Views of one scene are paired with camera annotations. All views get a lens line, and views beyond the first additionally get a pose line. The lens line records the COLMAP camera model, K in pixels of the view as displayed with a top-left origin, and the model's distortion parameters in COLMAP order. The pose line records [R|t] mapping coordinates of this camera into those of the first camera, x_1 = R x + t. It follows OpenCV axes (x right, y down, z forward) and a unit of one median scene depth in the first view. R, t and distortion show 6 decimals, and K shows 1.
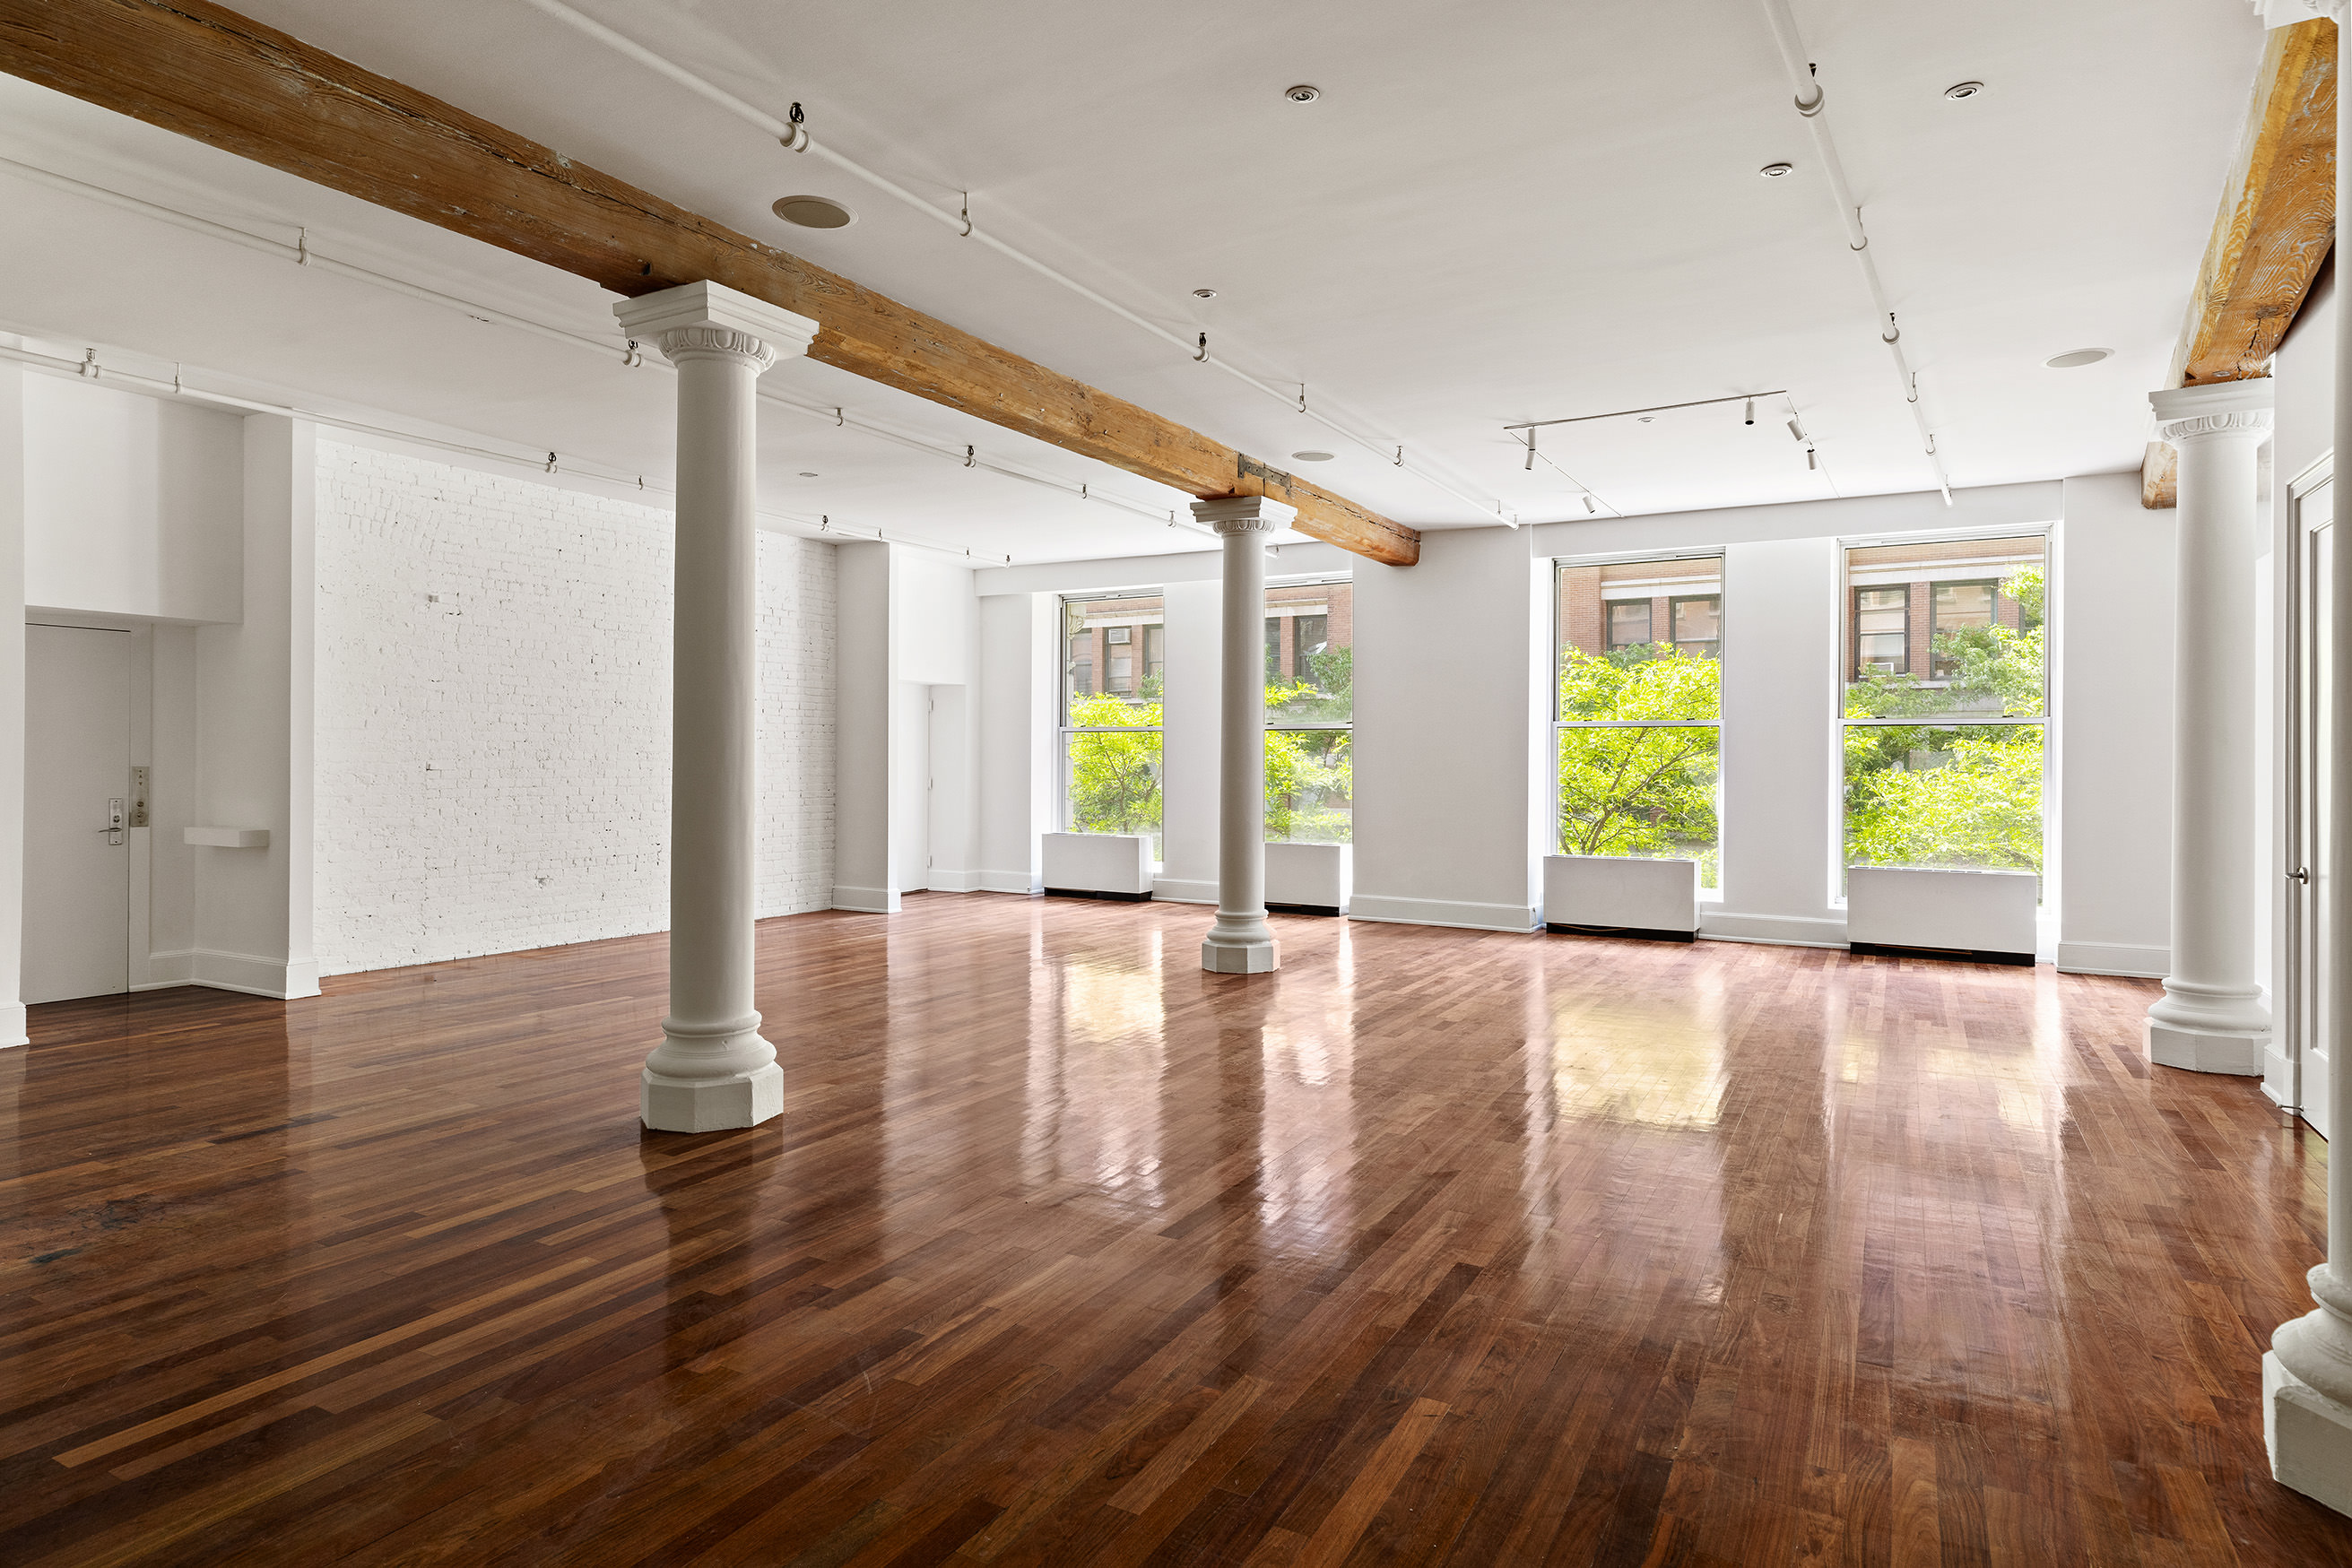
lens RADIAL K [[1288.5, 0, 1170.3], [0, 1288.5, 781.8], [0, 0, 1]] dist [-0.004644, 0.000265]
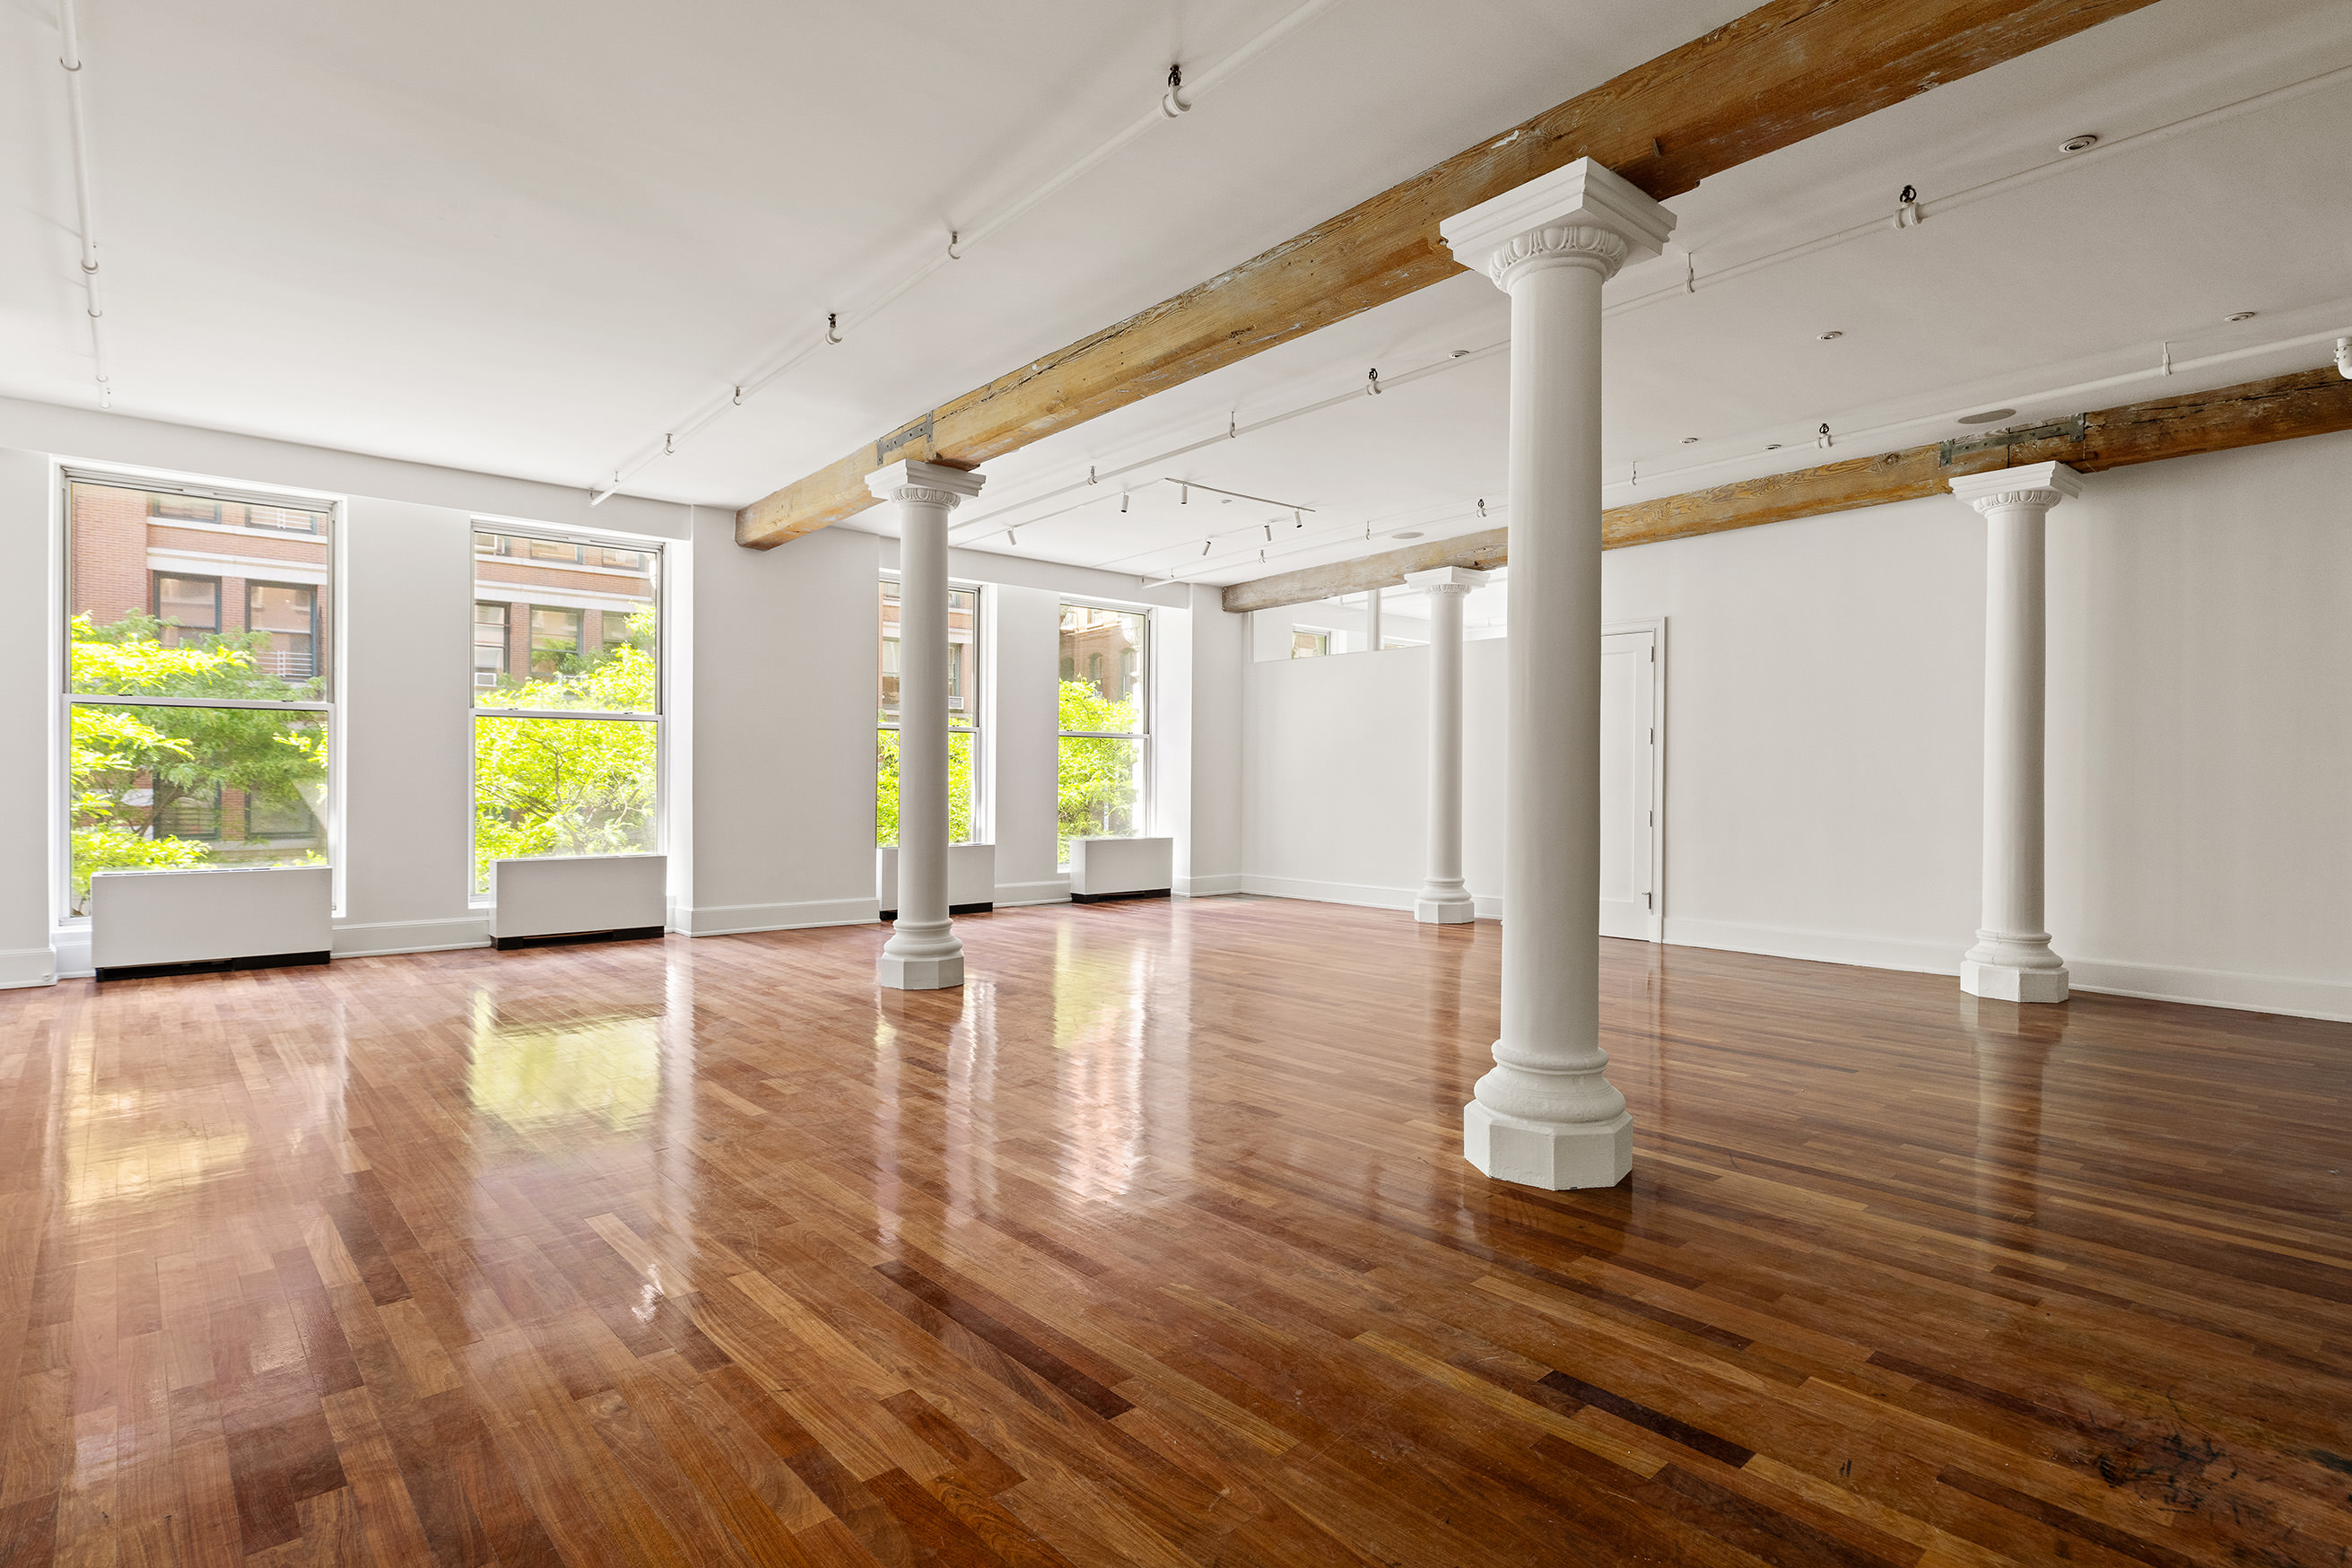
lens RADIAL K [[1174.5, 0, 1177.6], [0, 1174.5, 769.7], [0, 0, 1]] dist [0.001493, -0.000906]
pose [[0.328626, 0.005520, 0.944444, -0.478334], [0.009637, 0.999911, -0.009198, 0.002868], [-0.944411, 0.012124, 0.328544, 0.399034]]
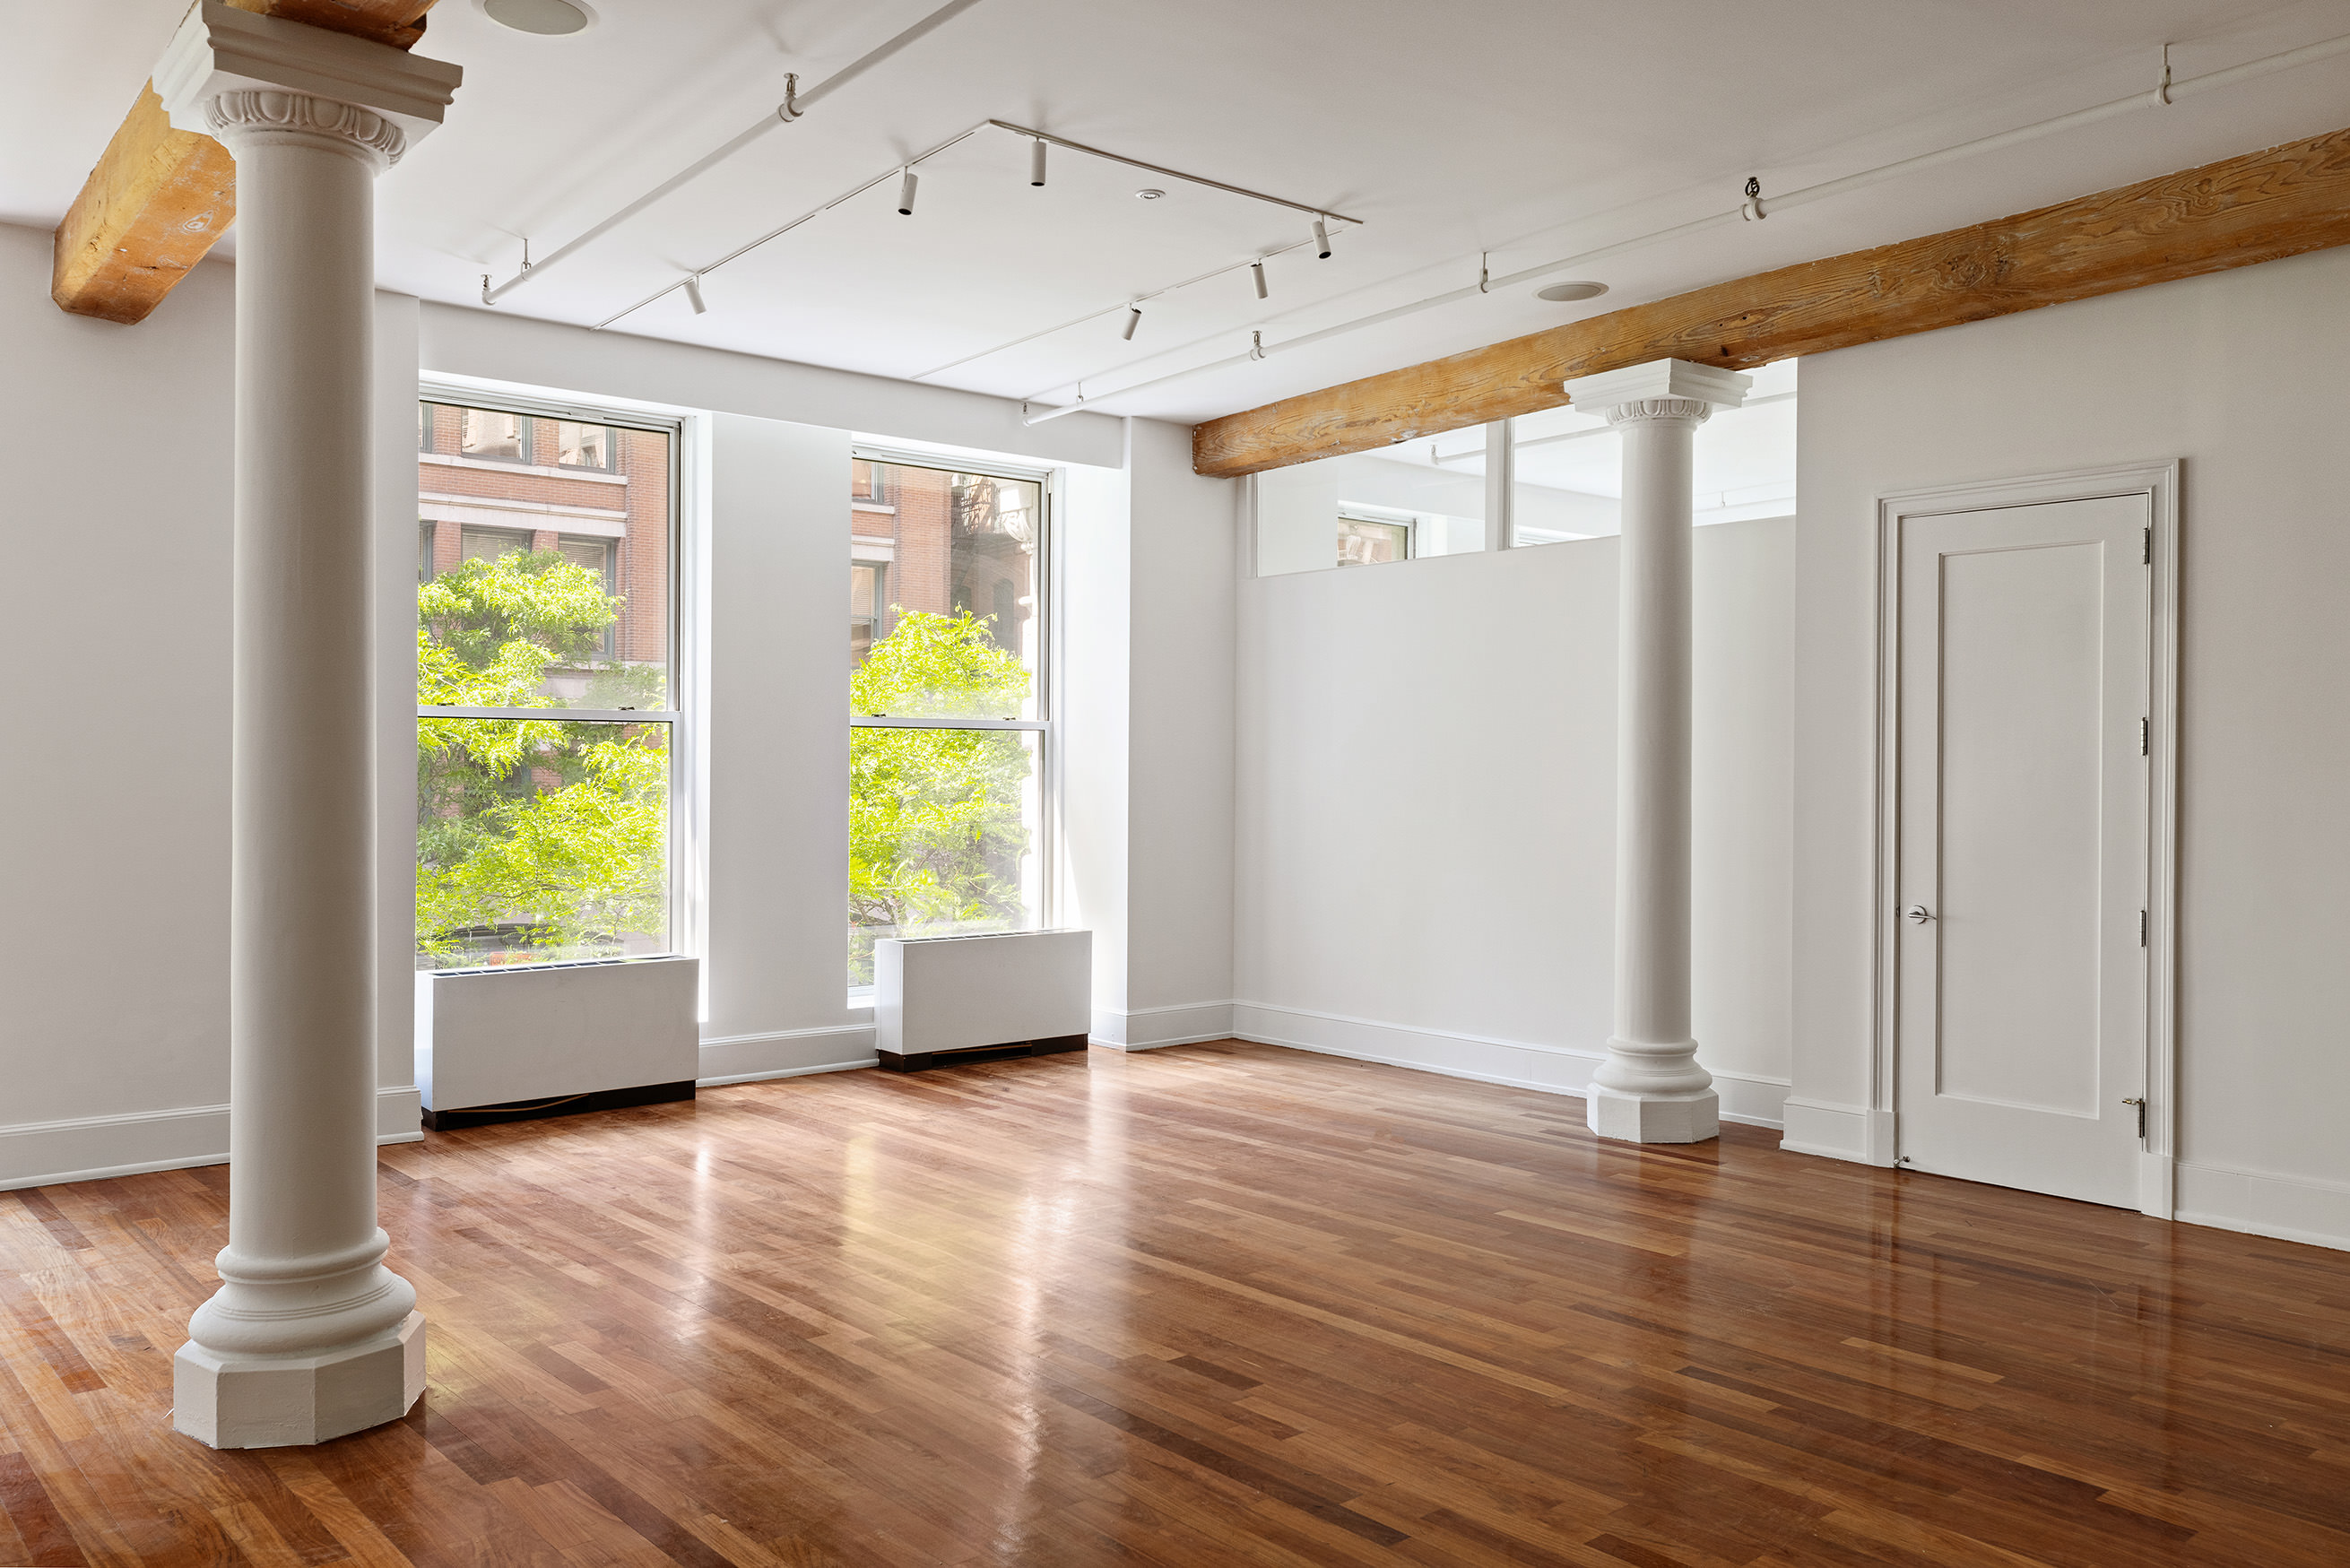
lens RADIAL K [[1772.3, 0, 1179.7], [0, 1772.3, 744.7], [0, 0, 1]] dist [0.005275, 0.000326]
pose [[0.342263, 0.009158, 0.939560, -0.221347], [0.011103, 0.999843, -0.013790, -0.016611], [-0.939539, 0.015152, 0.342107, 0.441531]]
